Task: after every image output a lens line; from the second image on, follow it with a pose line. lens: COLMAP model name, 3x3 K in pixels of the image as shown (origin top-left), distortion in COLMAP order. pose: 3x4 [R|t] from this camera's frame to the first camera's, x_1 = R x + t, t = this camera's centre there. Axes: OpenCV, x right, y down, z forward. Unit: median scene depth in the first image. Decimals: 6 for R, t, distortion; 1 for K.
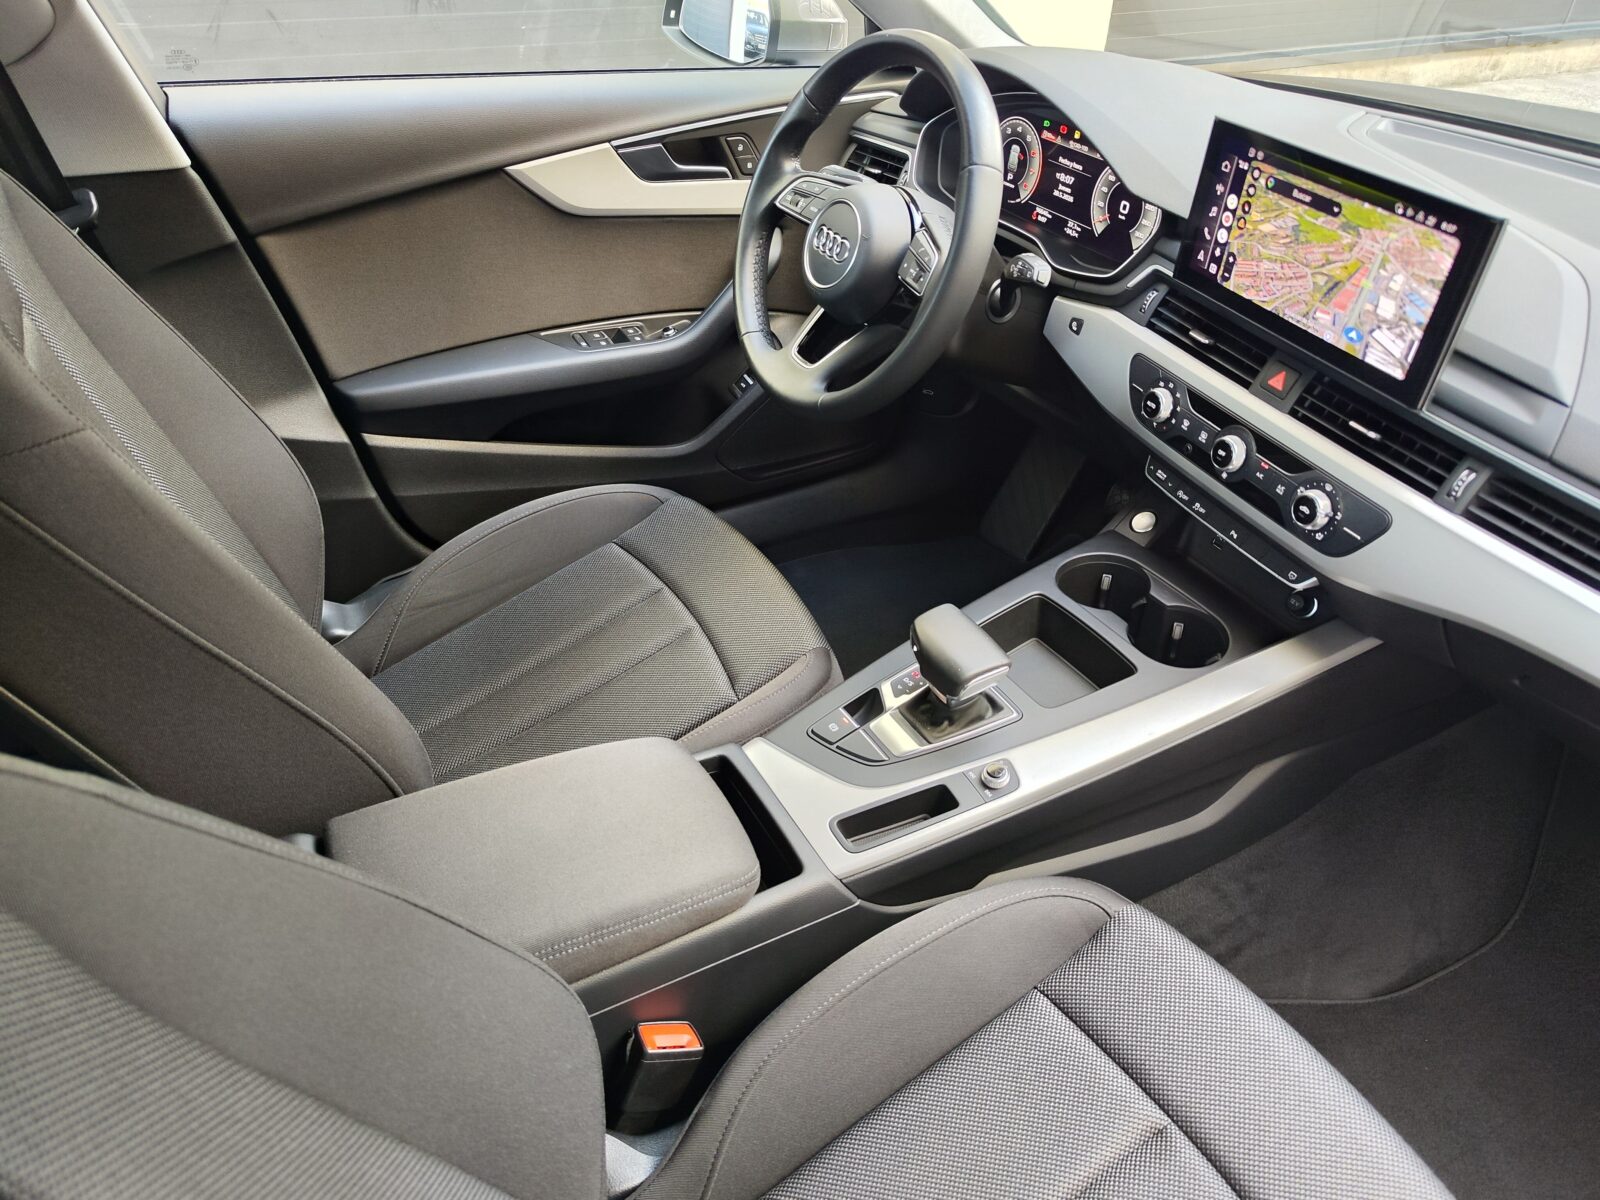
lens RADIAL K [[1059.4, 0, 860.6], [0, 1059.4, 597.2], [0, 0, 1]] dist [-0.008238, 0.003114]
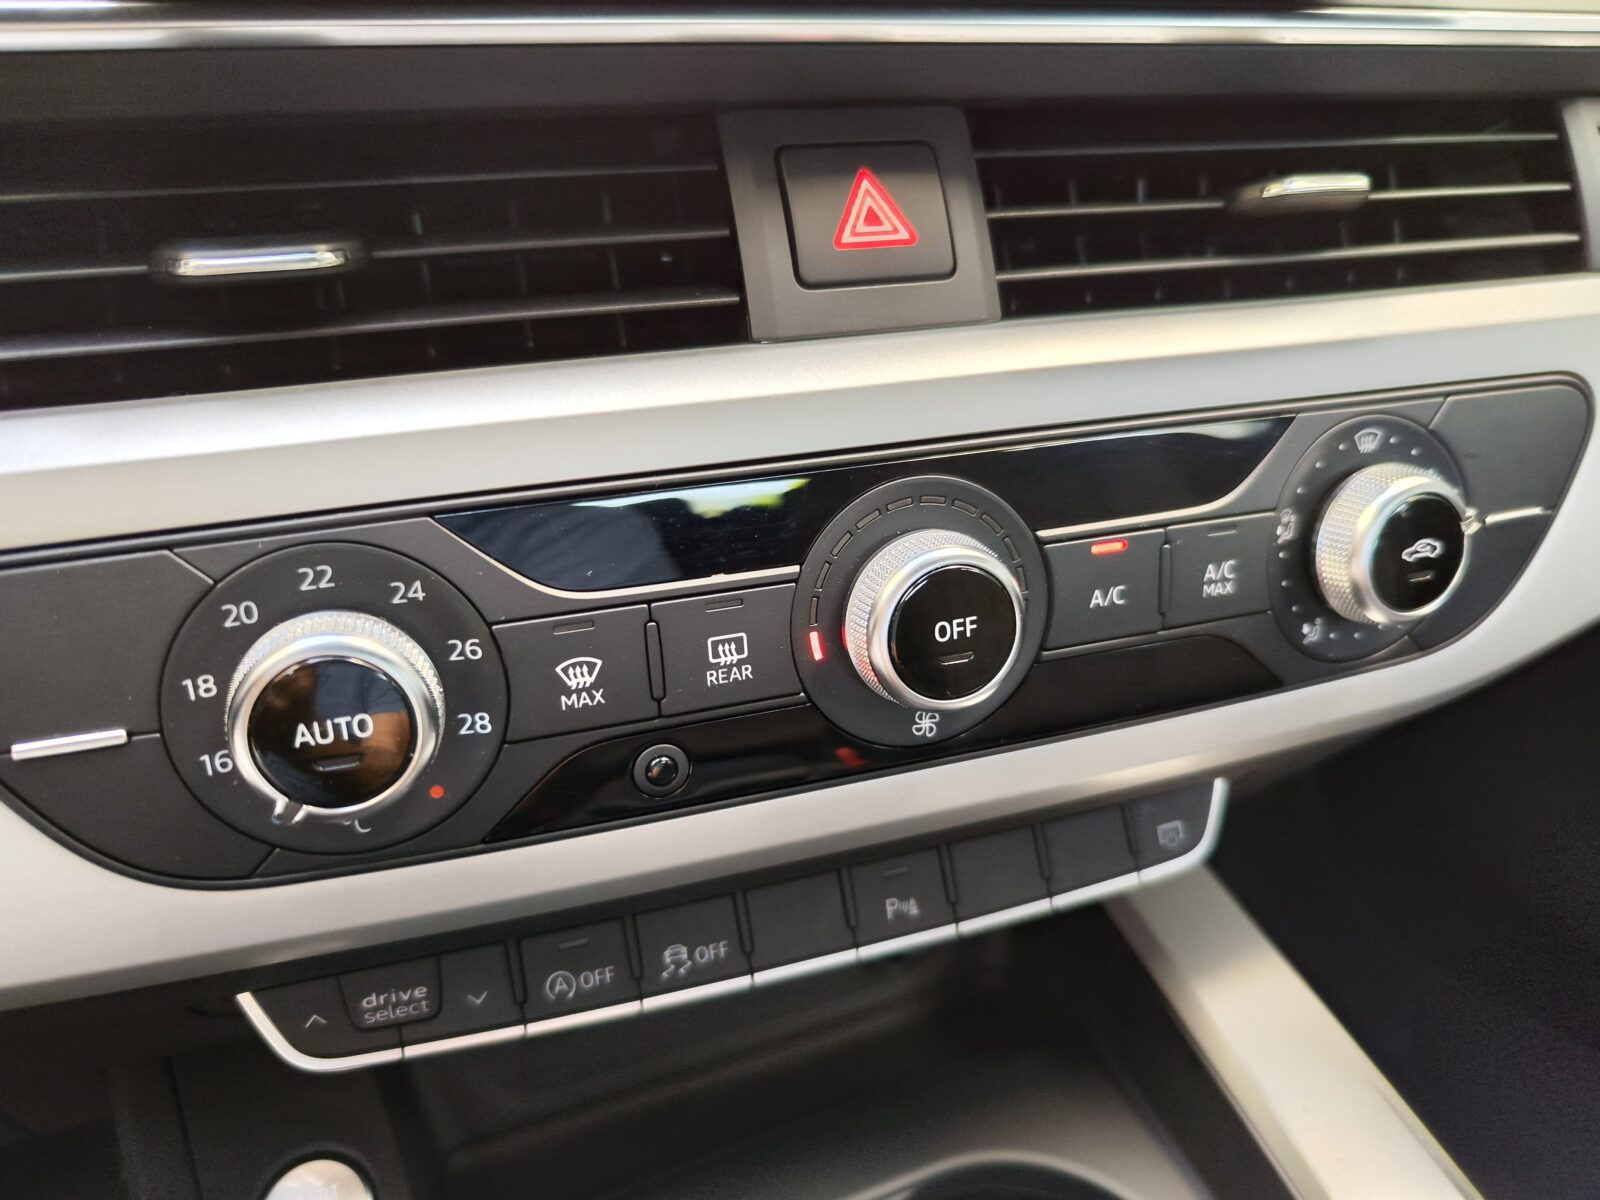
lens RADIAL K [[1155.4, 0, 796.4], [0, 1155.4, 605.3], [0, 0, 1]] dist [-0.025346, -0.001724]
pose [[0.114183, -0.455132, 0.883073, 0.159211], [0.607167, 0.735527, 0.300580, -0.229380], [-0.786327, 0.501852, 0.360326, 0.981839]]
